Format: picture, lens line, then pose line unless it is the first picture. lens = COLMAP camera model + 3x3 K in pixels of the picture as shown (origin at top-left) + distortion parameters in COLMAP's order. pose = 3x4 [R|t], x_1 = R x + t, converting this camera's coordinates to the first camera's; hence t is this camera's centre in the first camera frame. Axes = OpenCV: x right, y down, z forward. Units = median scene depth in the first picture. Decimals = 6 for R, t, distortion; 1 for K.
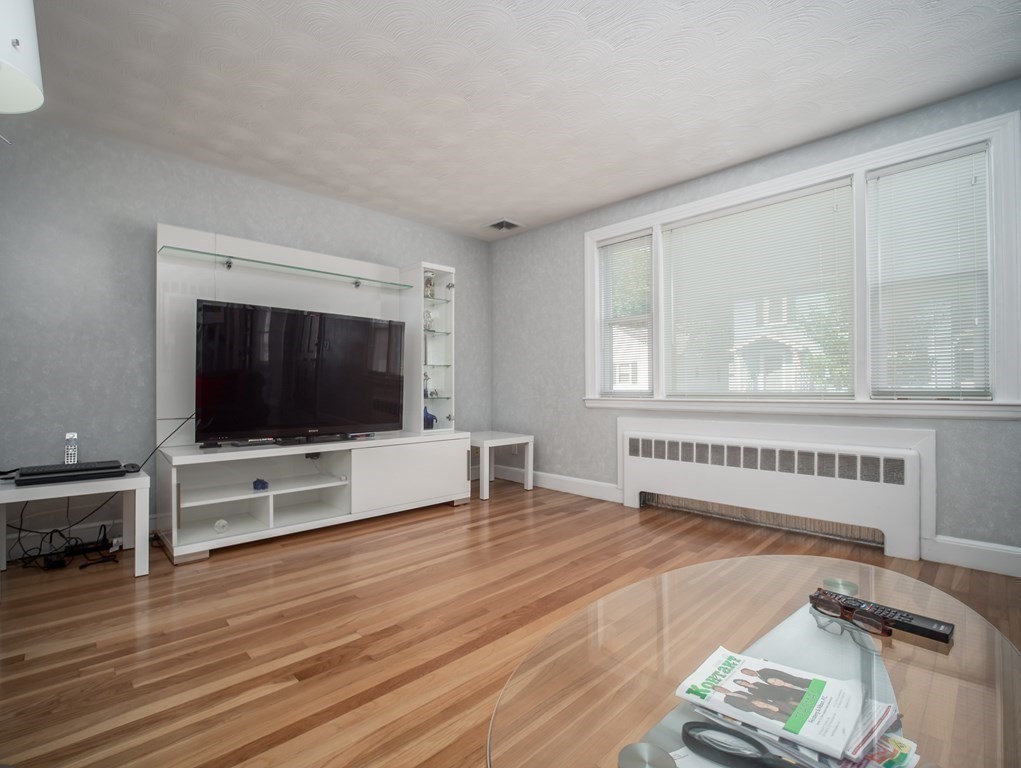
lens RADIAL K [[487.0, 0, 507.1], [0, 487.0, 383.5], [0, 0, 1]] dist [-0.016528, -0.001119]
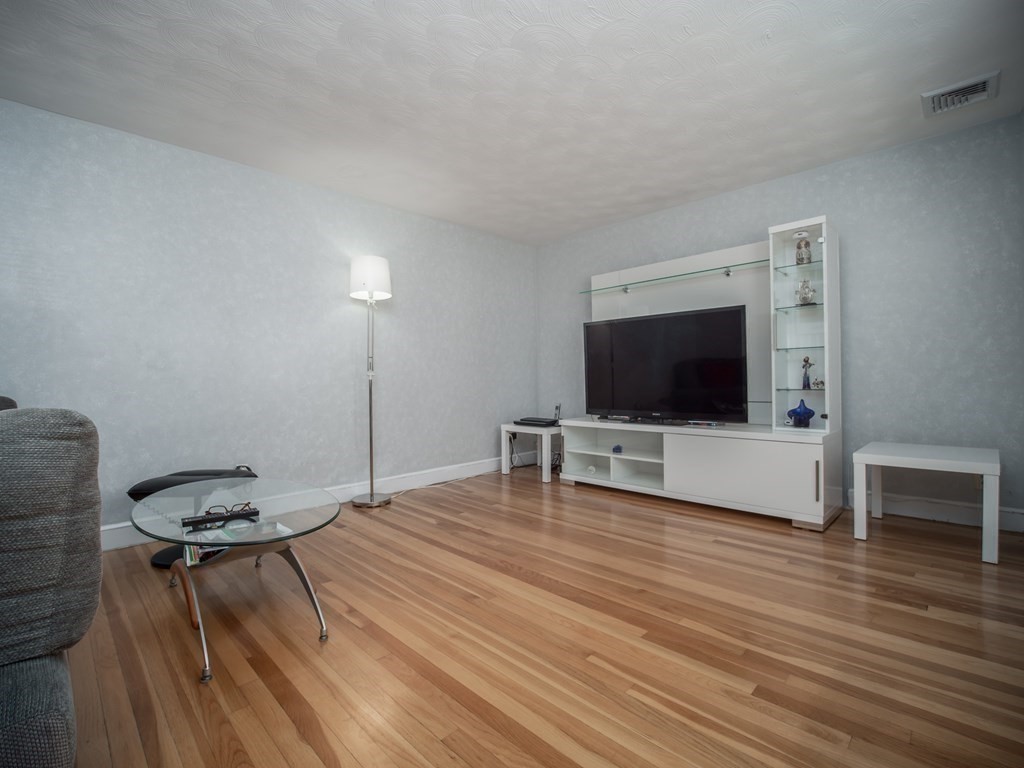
lens RADIAL K [[469.2, 0, 505.7], [0, 469.2, 386.6], [0, 0, 1]] dist [-0.022507, 0.000856]
pose [[0.003797, 0.015650, -0.999870, 0.808078], [0.023204, 0.999607, 0.015734, 0.002670], [0.999724, -0.023261, 0.003432, 0.675249]]
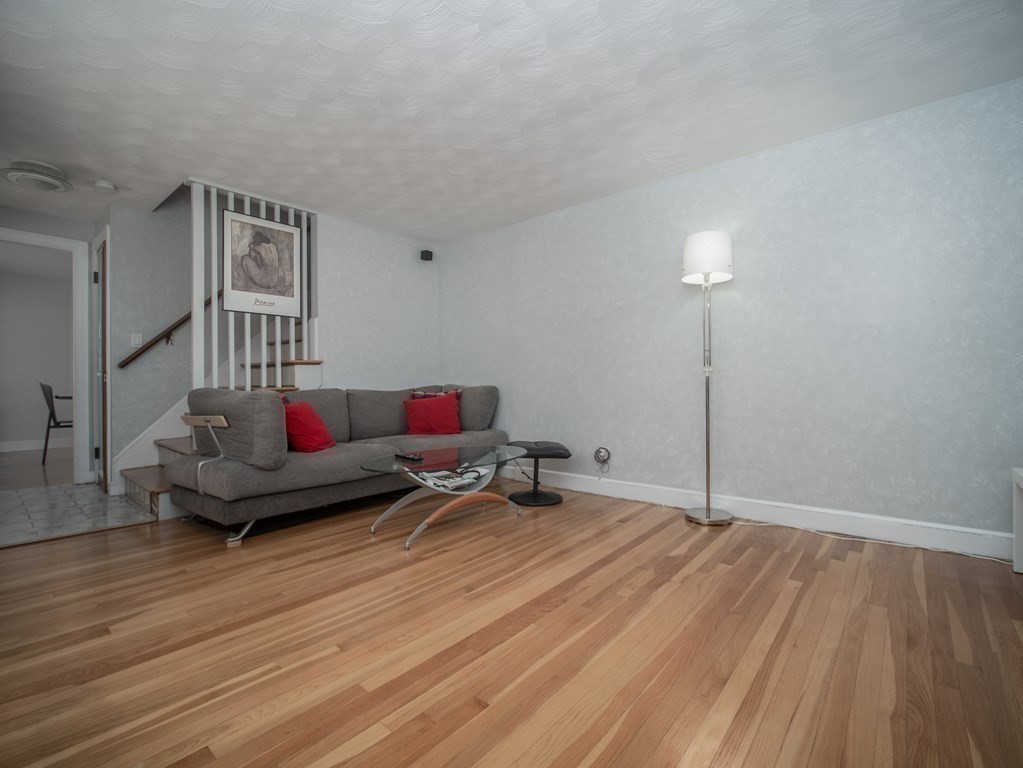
lens RADIAL K [[468.7, 0, 505.2], [0, 468.7, 385.6], [0, 0, 1]] dist [-0.022507, 0.000856]
pose [[-0.996788, 0.011799, -0.079210, 0.129614], [0.012099, 0.999921, -0.003304, 0.014441], [0.079164, -0.004252, -0.996853, 1.325851]]
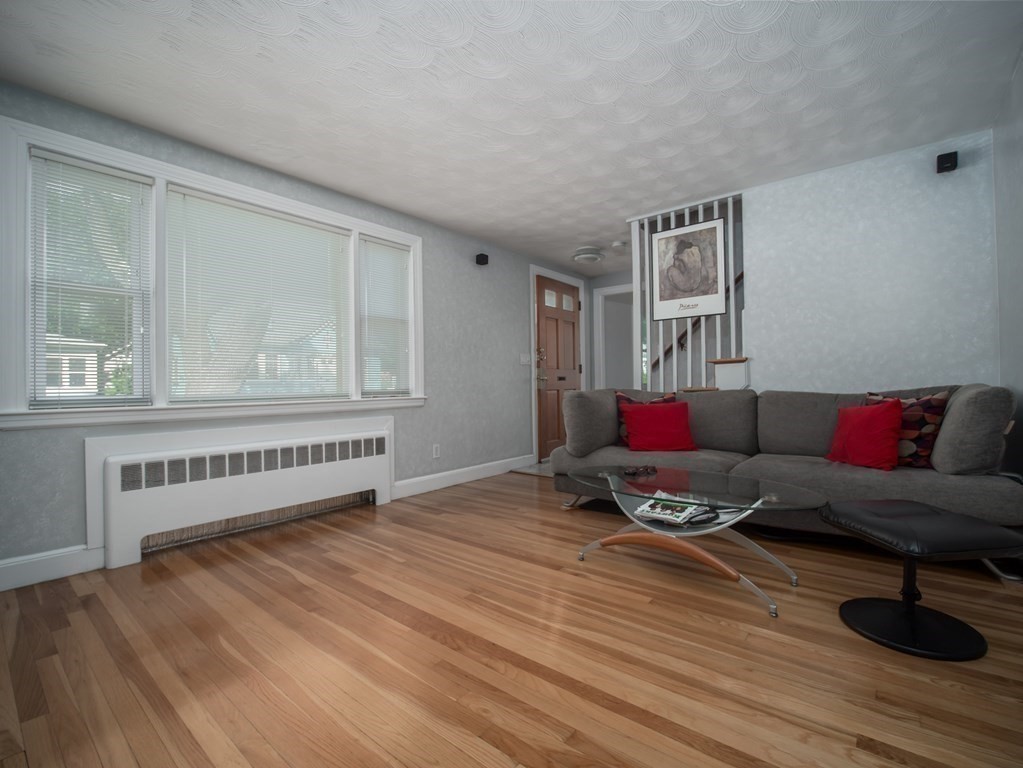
lens RADIAL K [[468.7, 0, 506.9], [0, 468.7, 379.3], [0, 0, 1]] dist [-0.022507, 0.000856]
pose [[-0.093509, 0.019346, 0.995430, -0.573687], [0.005594, 0.999806, -0.018905, 0.006706], [-0.995603, 0.003800, -0.093599, 0.657813]]
